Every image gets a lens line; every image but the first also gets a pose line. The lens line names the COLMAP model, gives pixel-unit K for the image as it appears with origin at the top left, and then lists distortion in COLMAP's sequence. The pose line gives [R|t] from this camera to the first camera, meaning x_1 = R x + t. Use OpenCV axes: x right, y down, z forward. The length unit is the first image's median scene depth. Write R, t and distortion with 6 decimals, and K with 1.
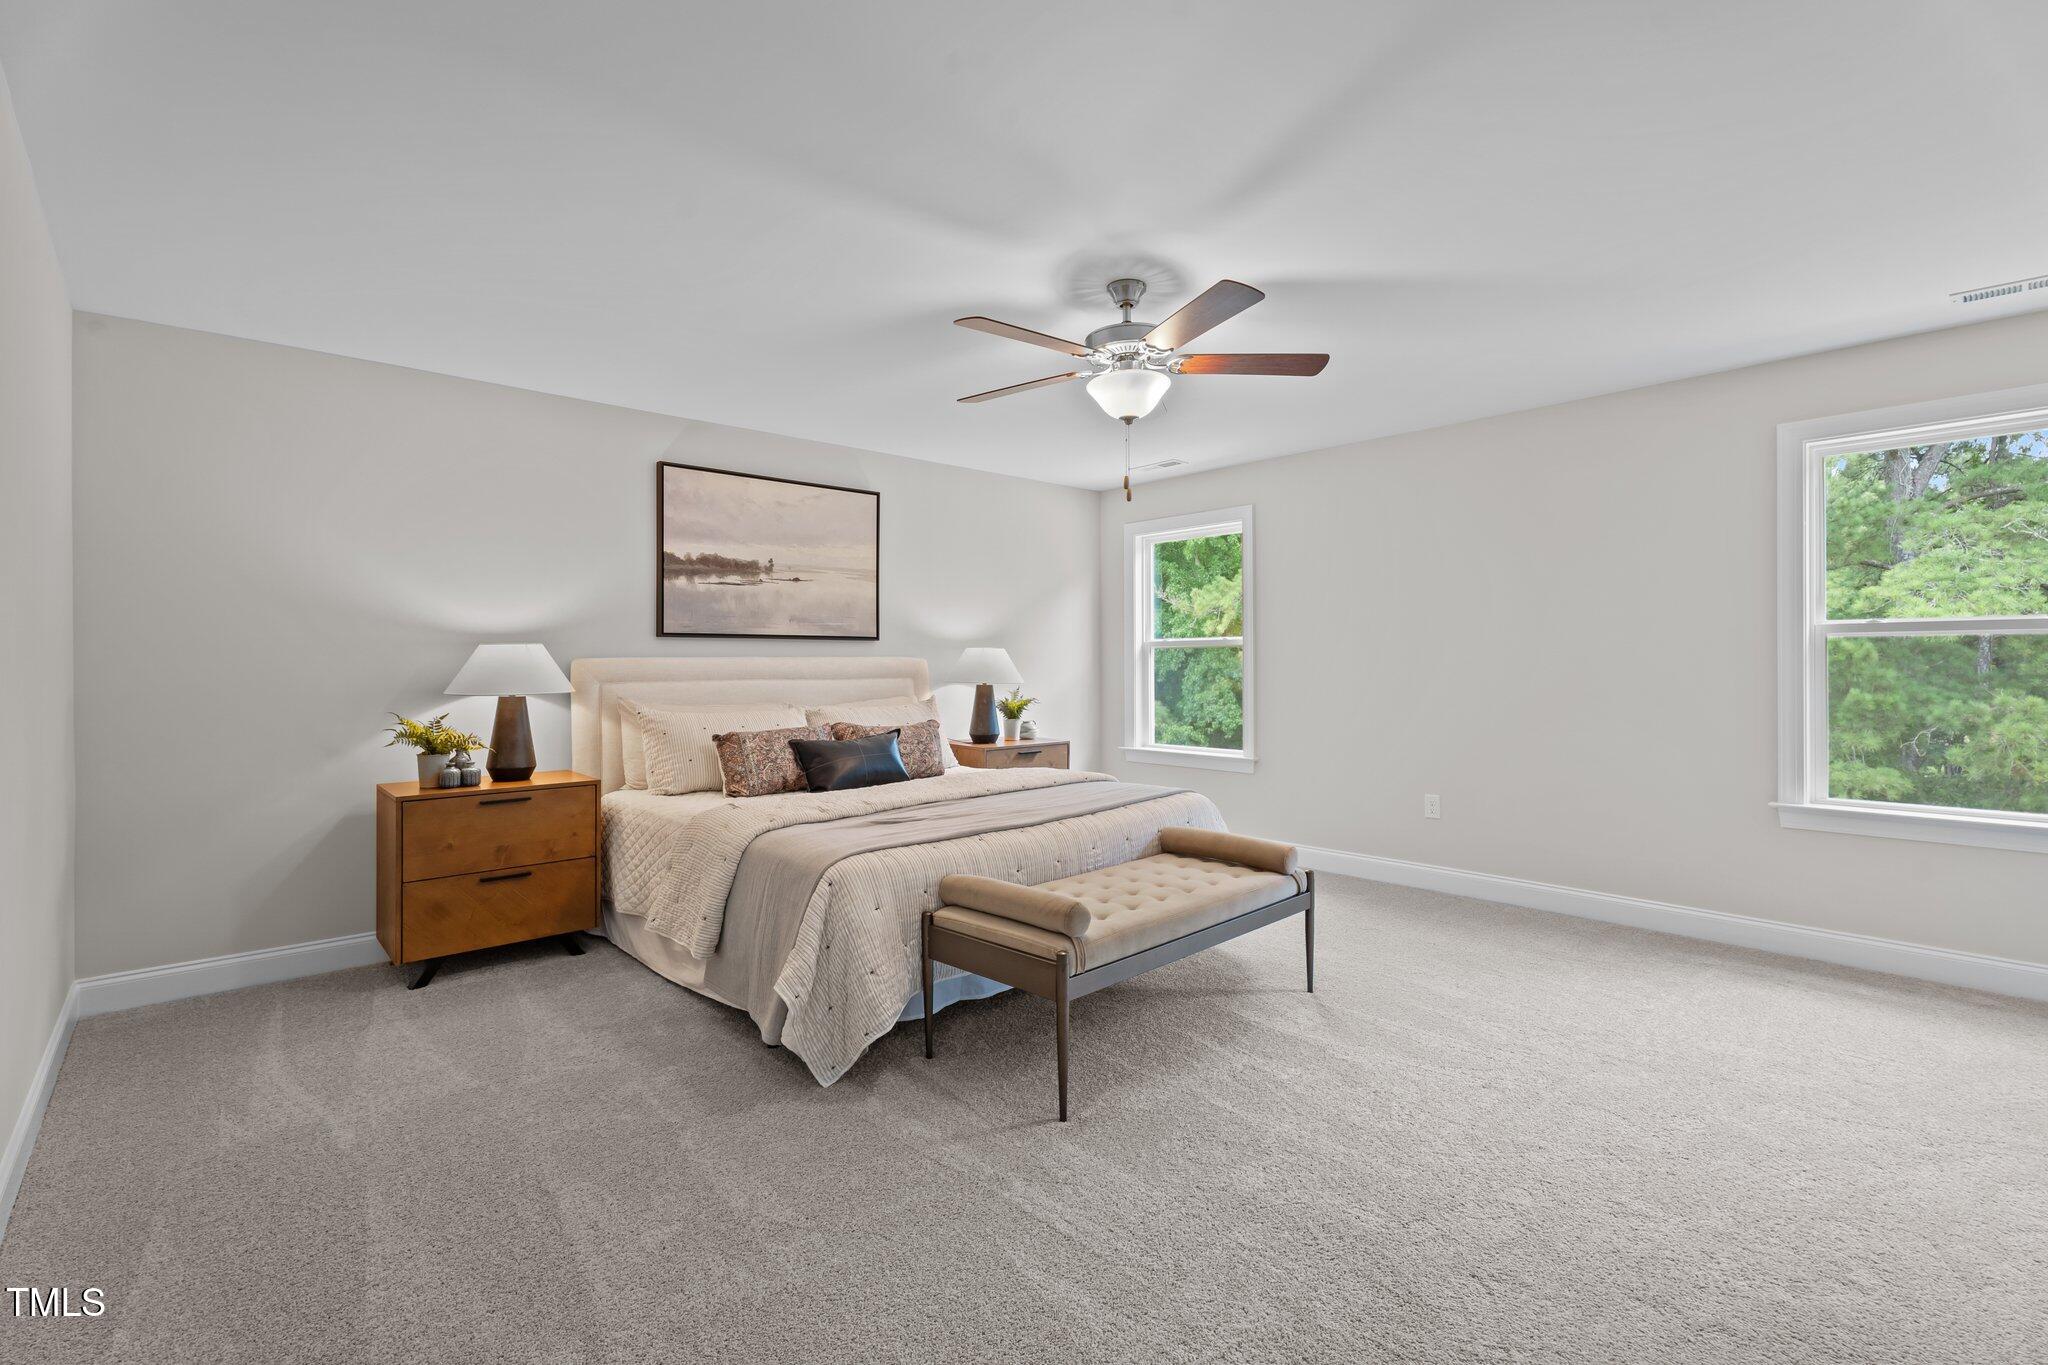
lens RADIAL K [[916.7, 0, 1029.3], [0, 916.7, 672.5], [0, 0, 1]] dist [0.001381, 0.000328]
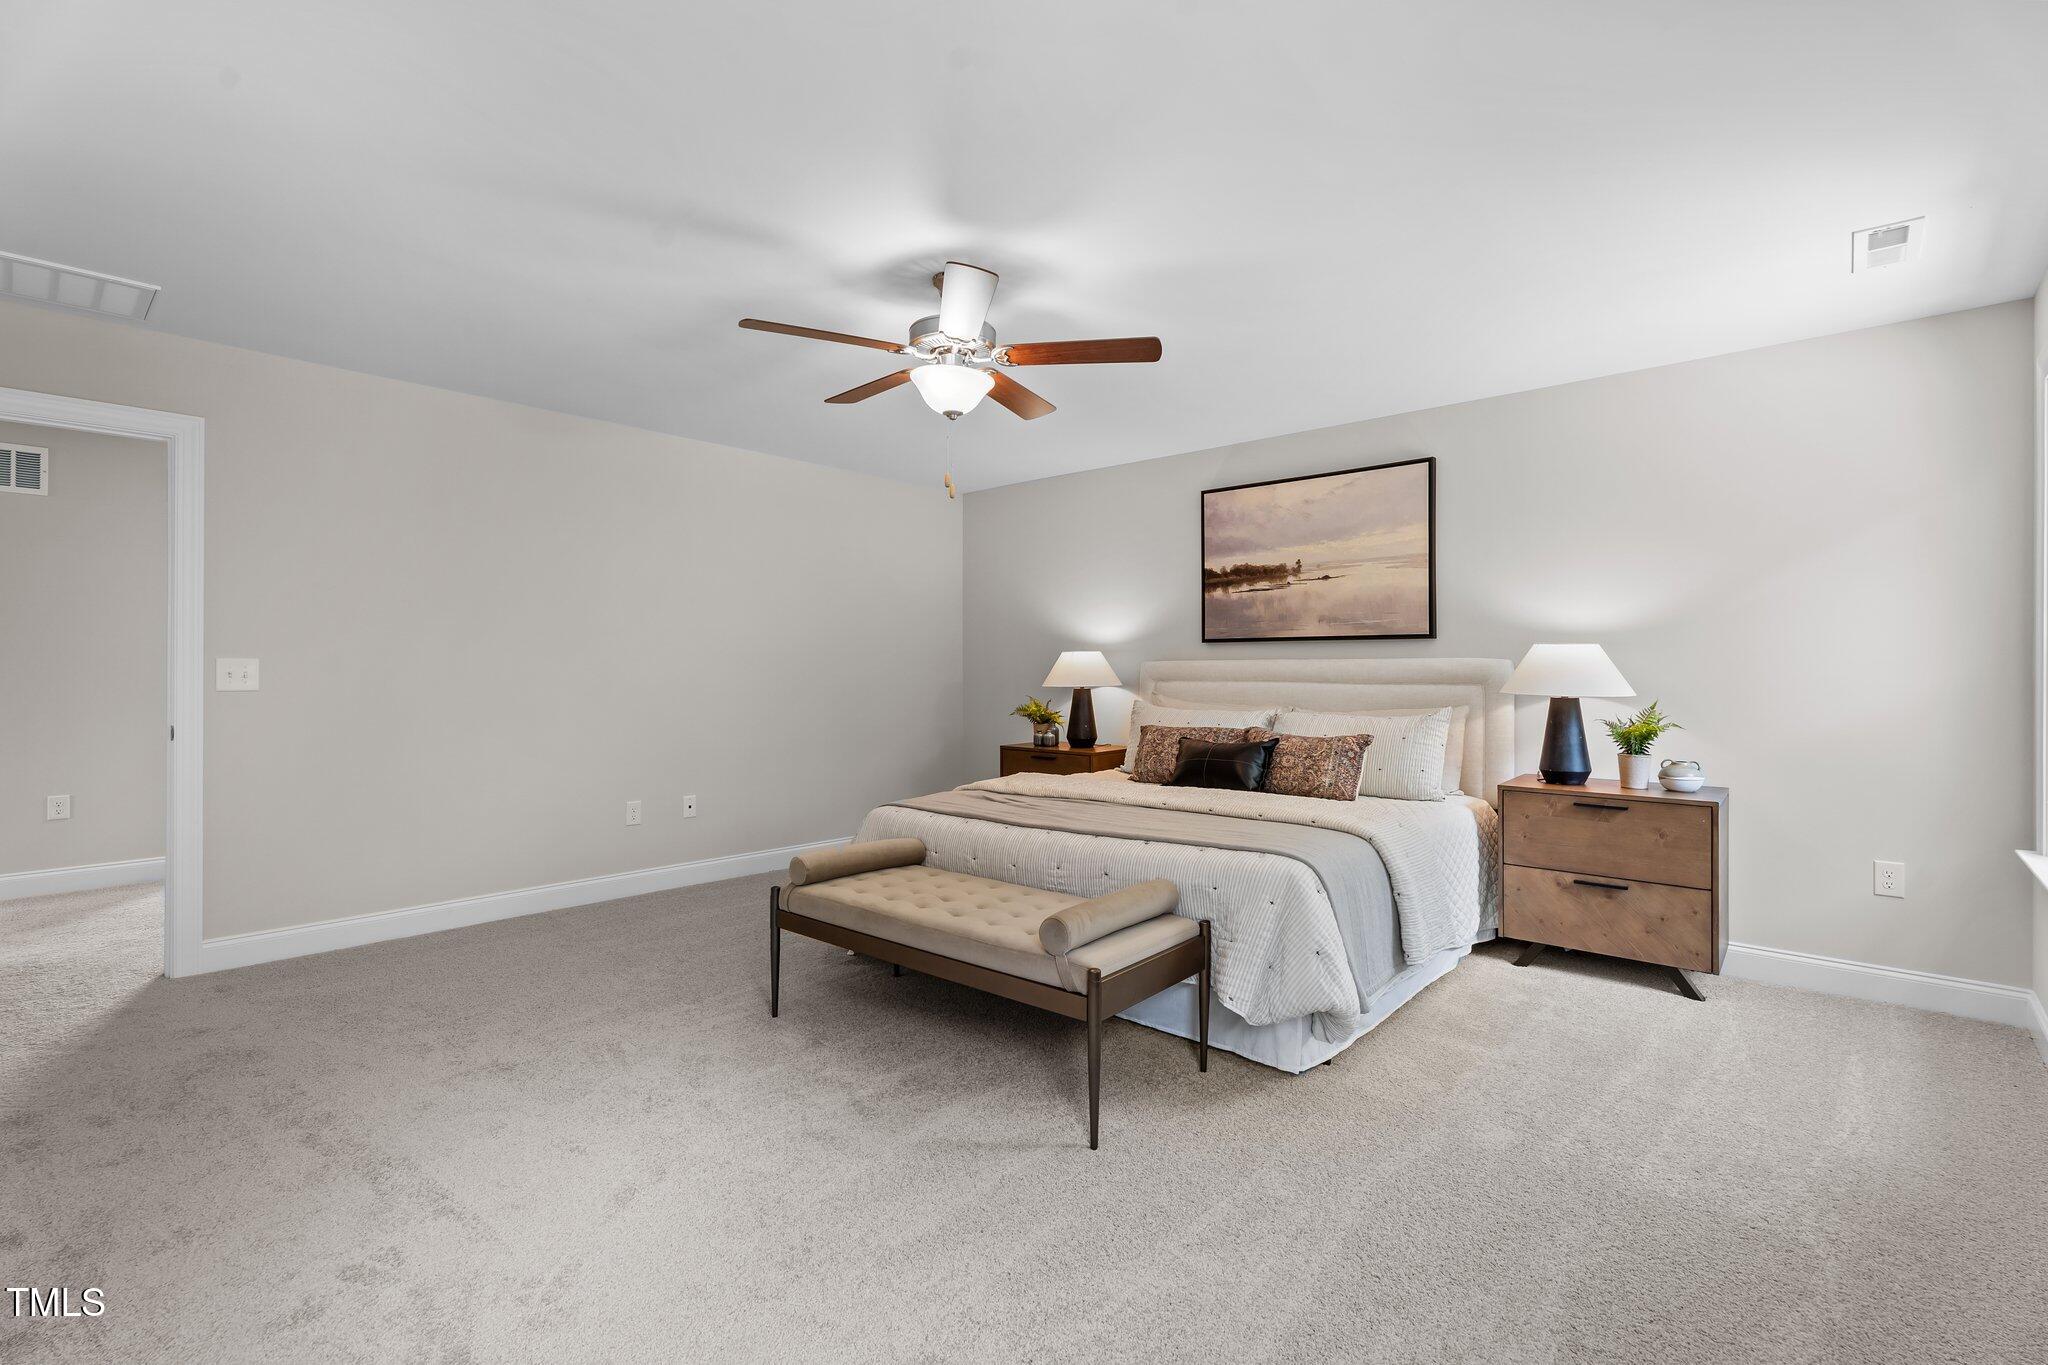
lens RADIAL K [[916.7, 0, 1024.8], [0, 916.7, 672.6], [0, 0, 1]] dist [0.001381, 0.000328]
pose [[0.119466, 0.009503, -0.992793, 0.683124], [-0.009091, 0.999923, 0.008477, -0.008253], [0.992797, 0.008013, 0.119543, 0.603933]]
